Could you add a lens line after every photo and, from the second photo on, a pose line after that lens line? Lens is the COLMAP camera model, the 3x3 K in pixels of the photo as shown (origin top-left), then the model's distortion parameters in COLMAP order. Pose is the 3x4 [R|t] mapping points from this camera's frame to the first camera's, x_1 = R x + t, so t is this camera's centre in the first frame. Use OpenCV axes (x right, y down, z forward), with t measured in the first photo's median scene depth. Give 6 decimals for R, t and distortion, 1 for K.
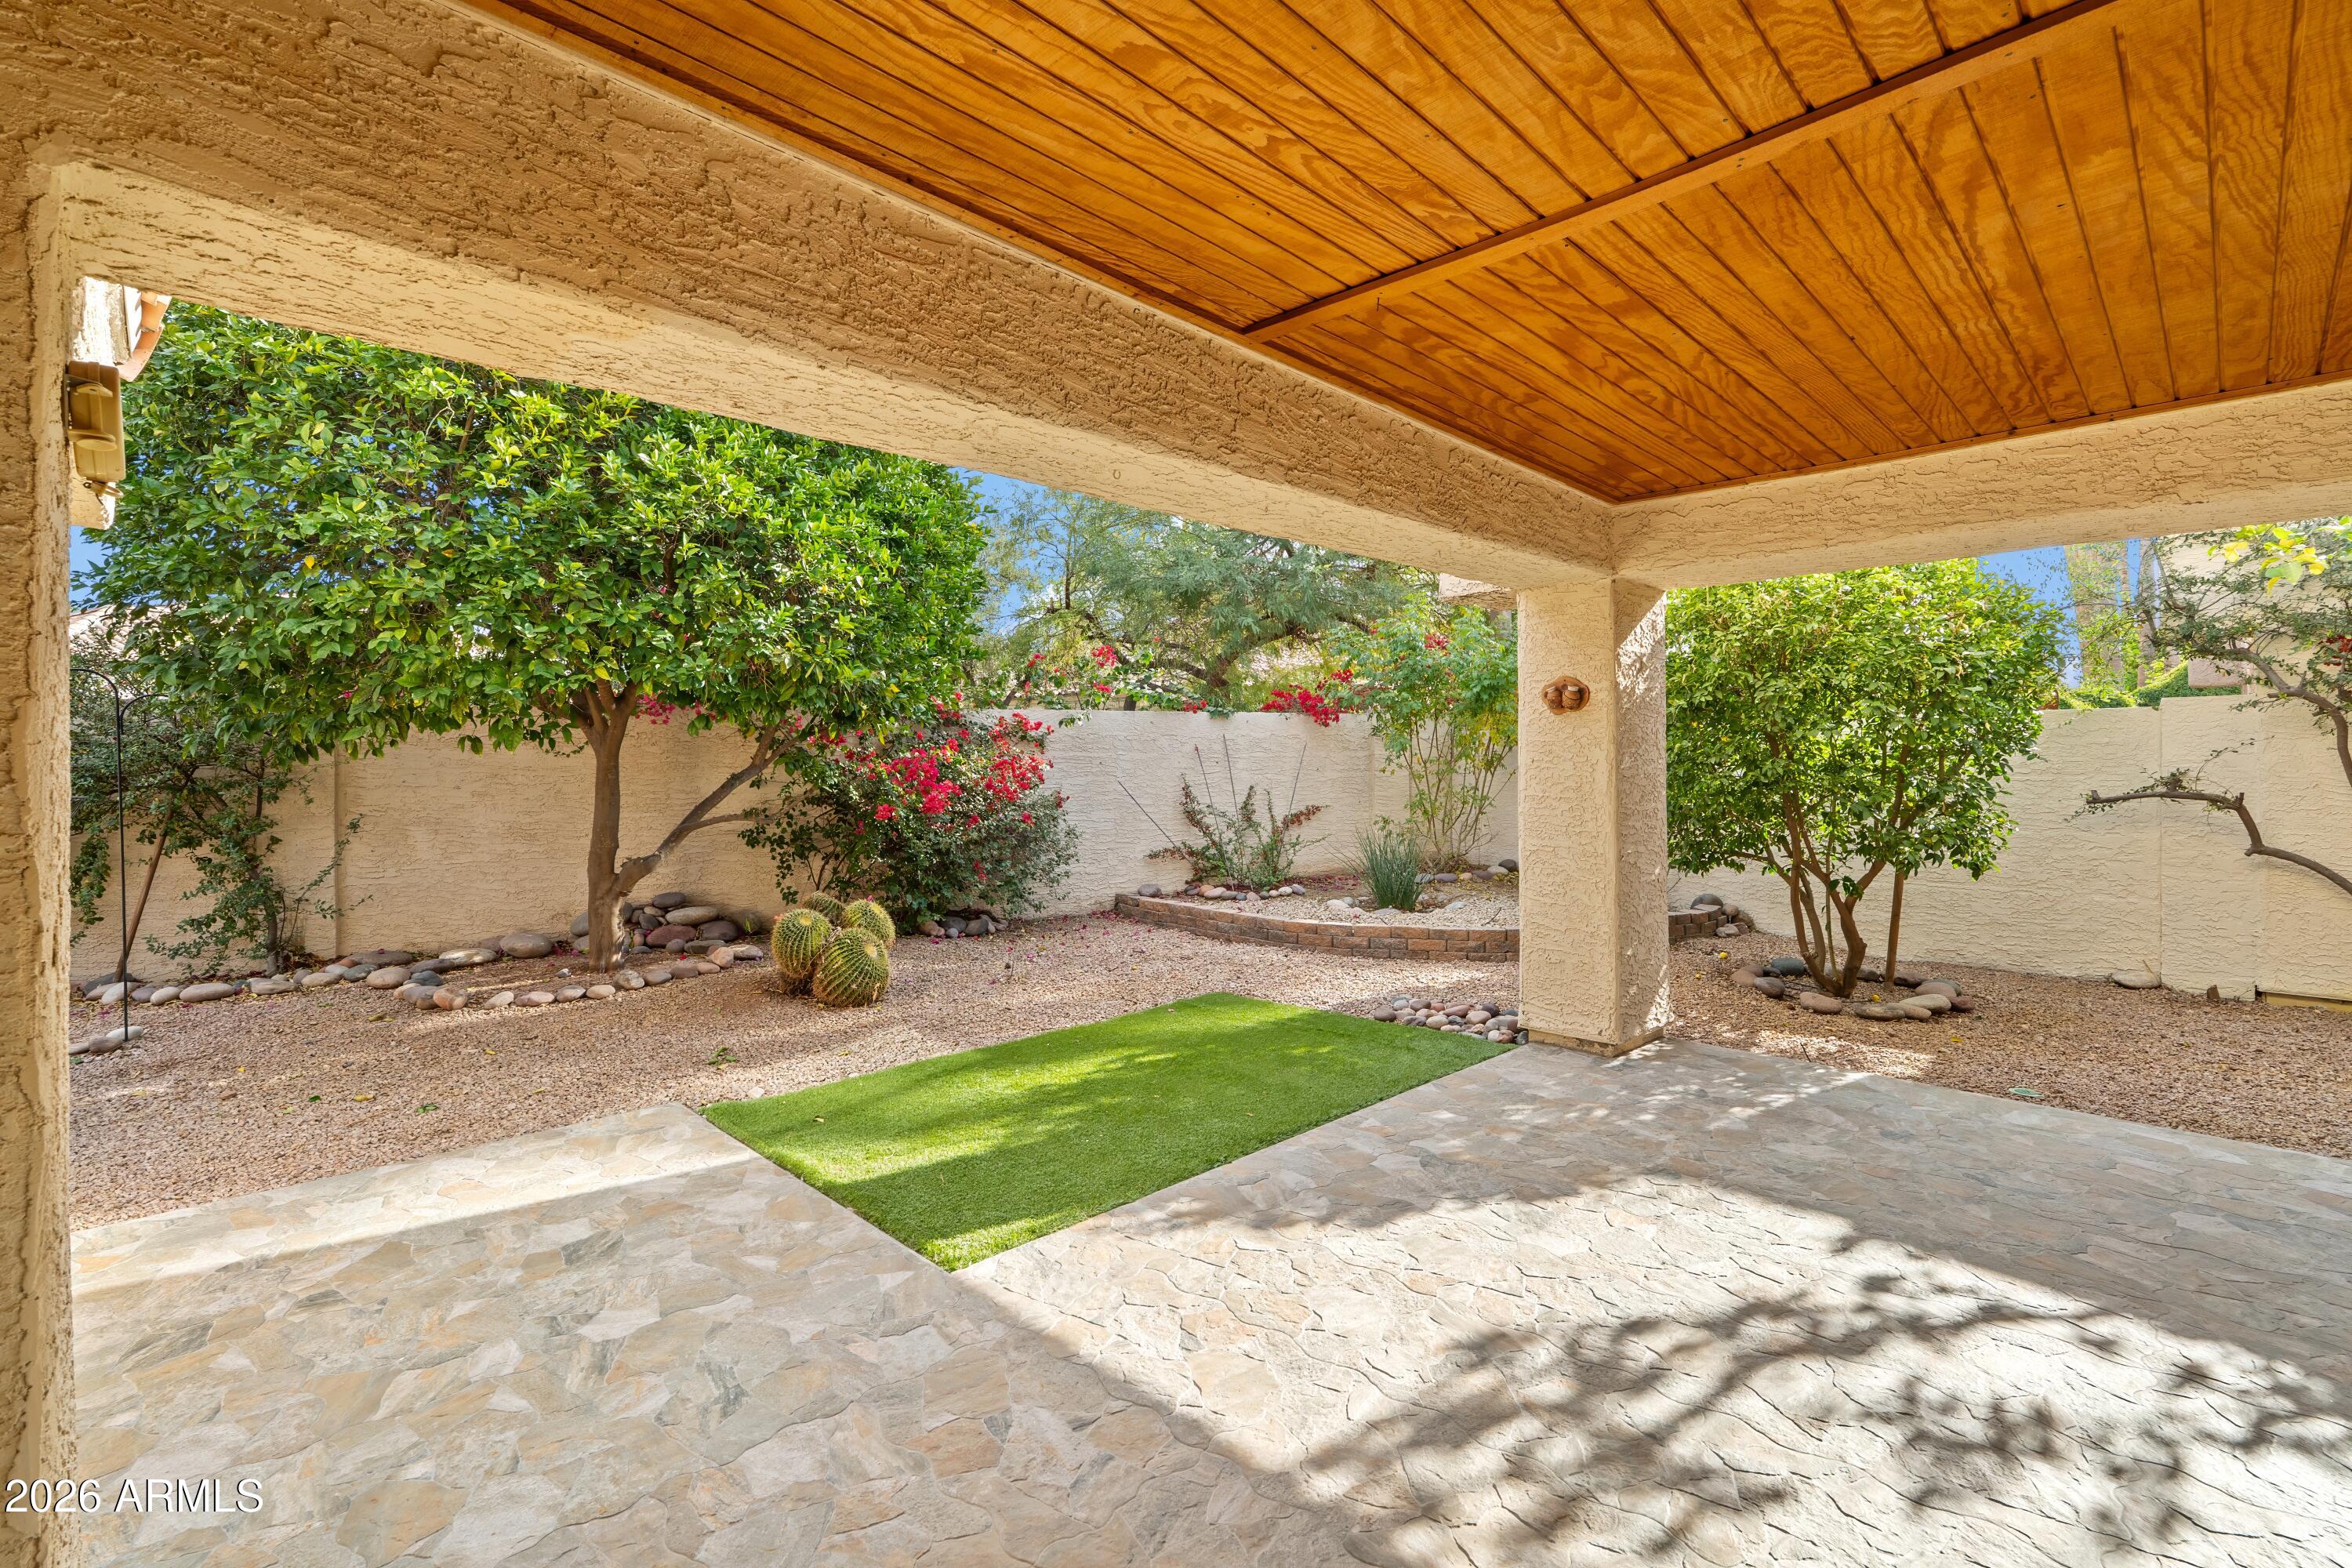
lens RADIAL K [[1042.2, 0, 1176.1], [0, 1042.2, 763.2], [0, 0, 1]] dist [-0.004631, -0.000198]
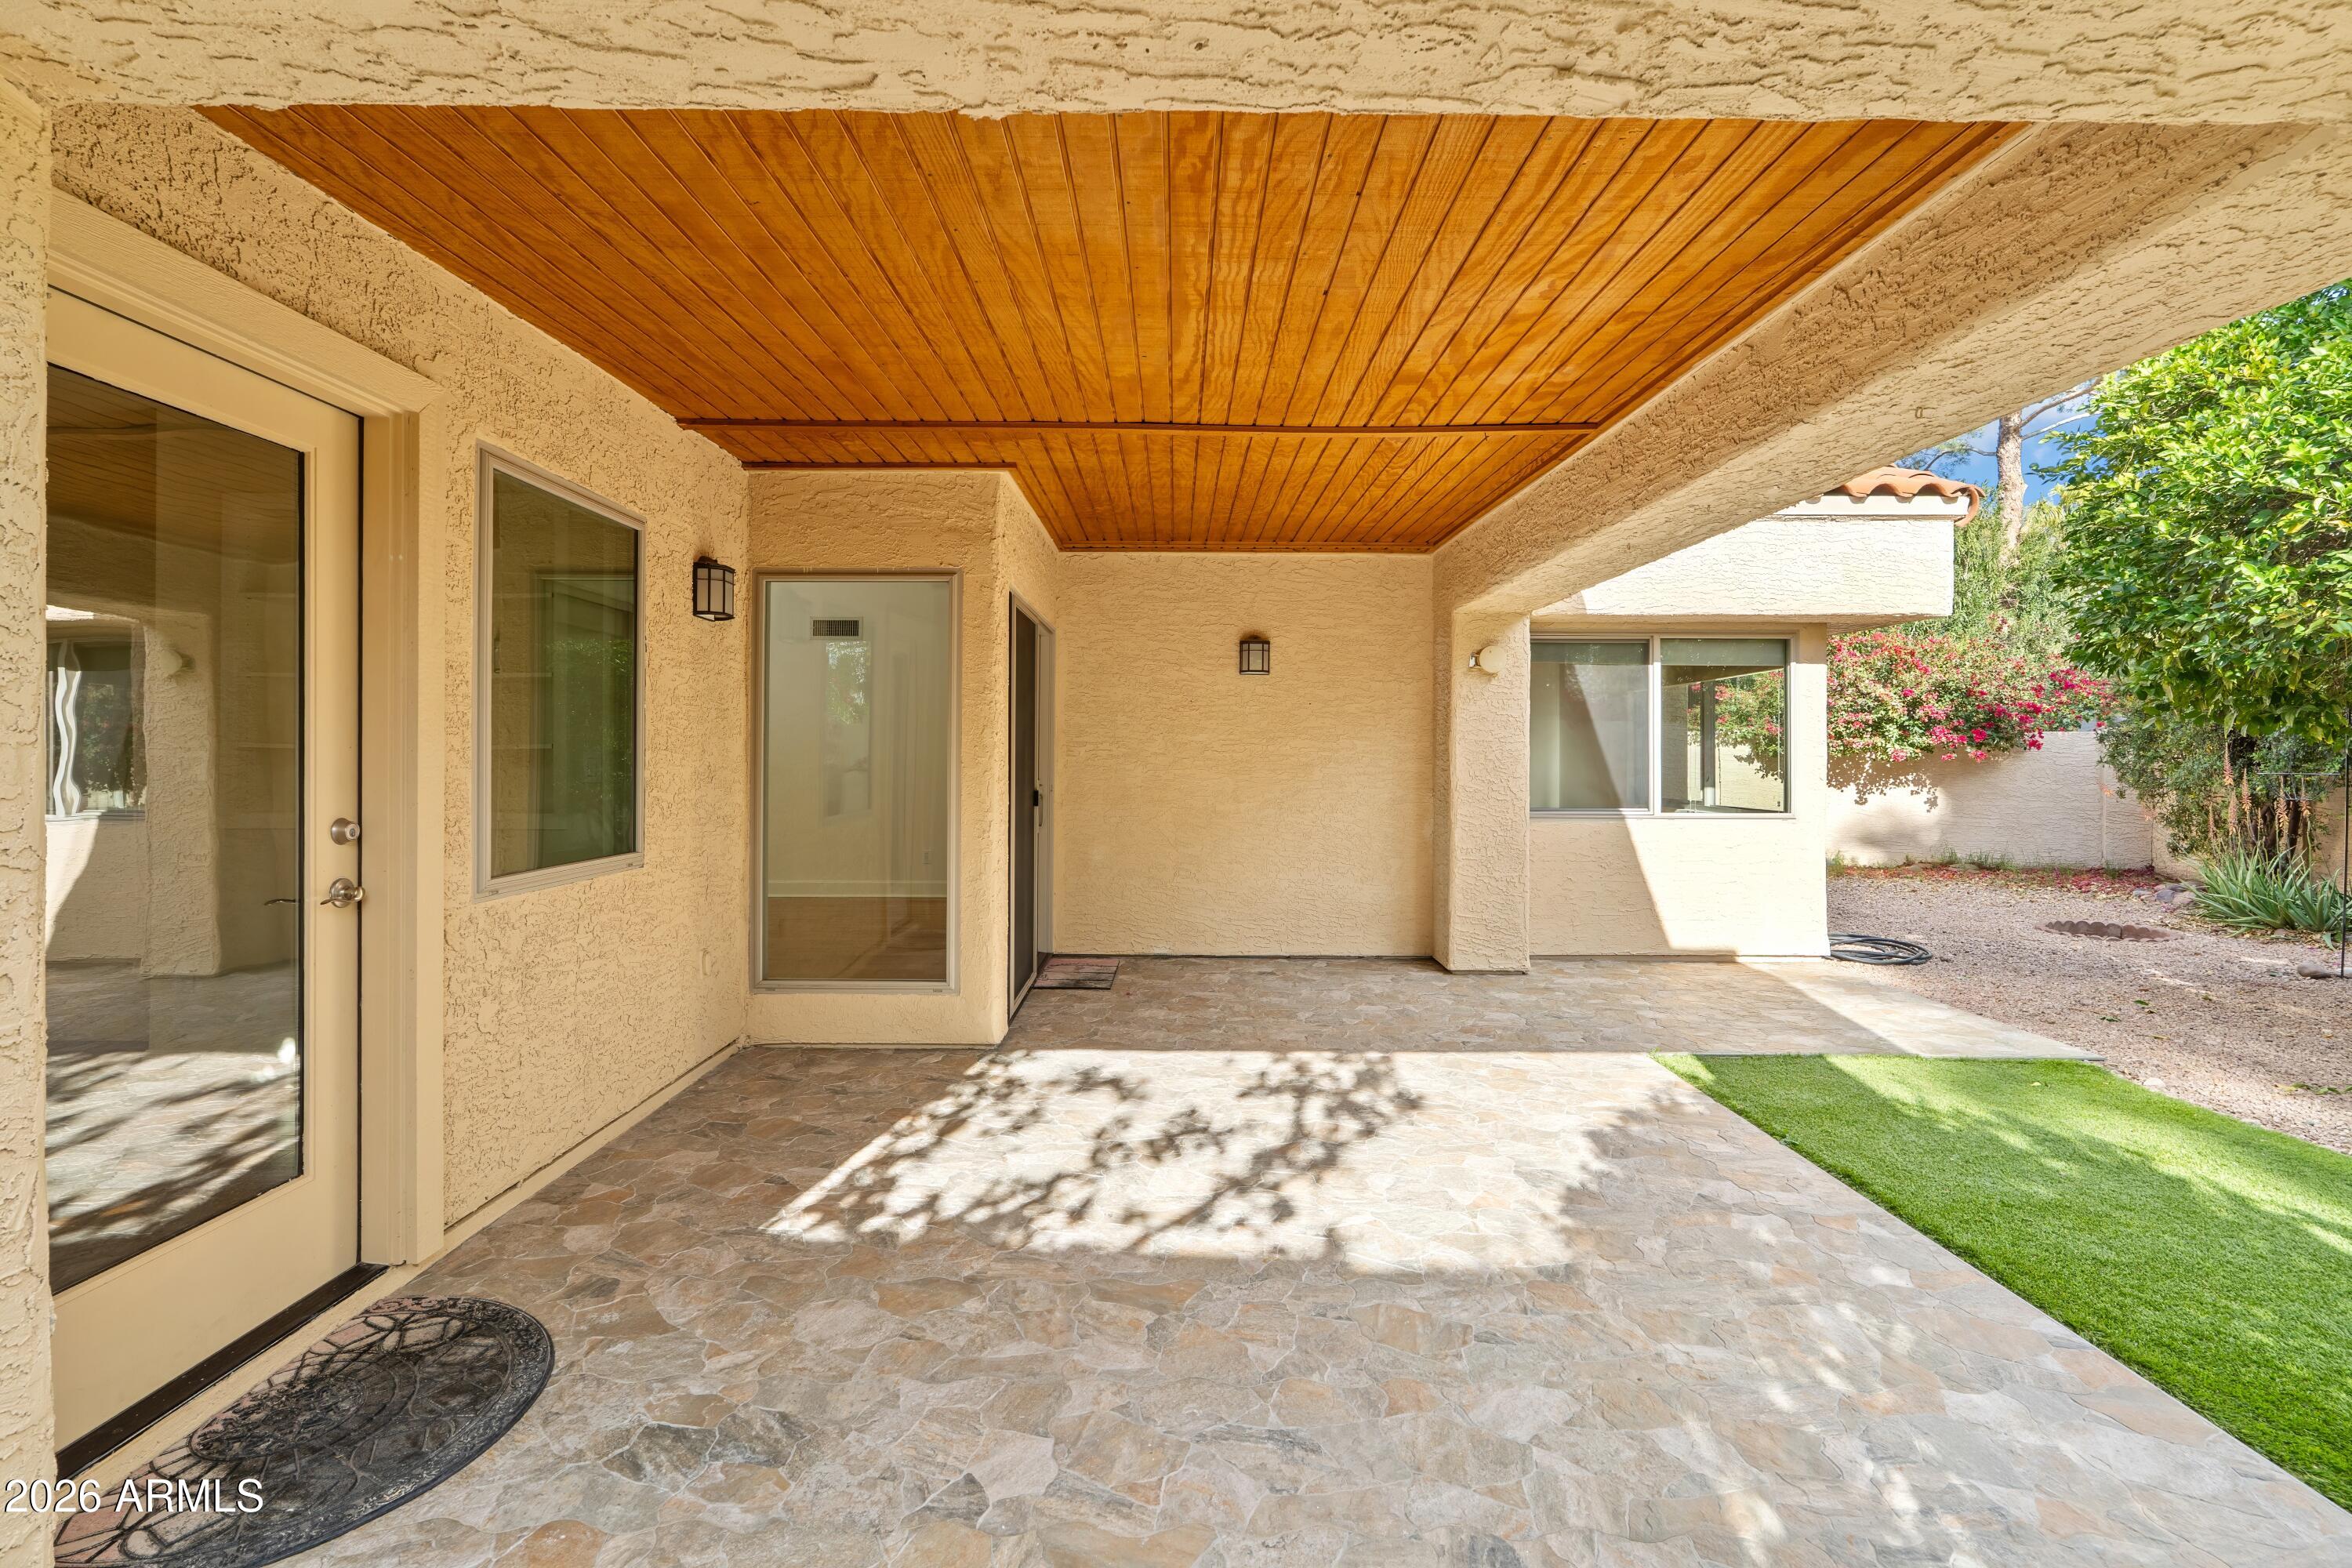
lens RADIAL K [[1042.2, 0, 1176.1], [0, 1042.2, 763.2], [0, 0, 1]] dist [-0.004631, -0.000198]
pose [[-0.701814, 0.006774, -0.712328, 1.641971], [-0.002694, 0.999922, 0.012164, 0.012020], [0.712355, 0.010455, -0.701741, 1.801952]]
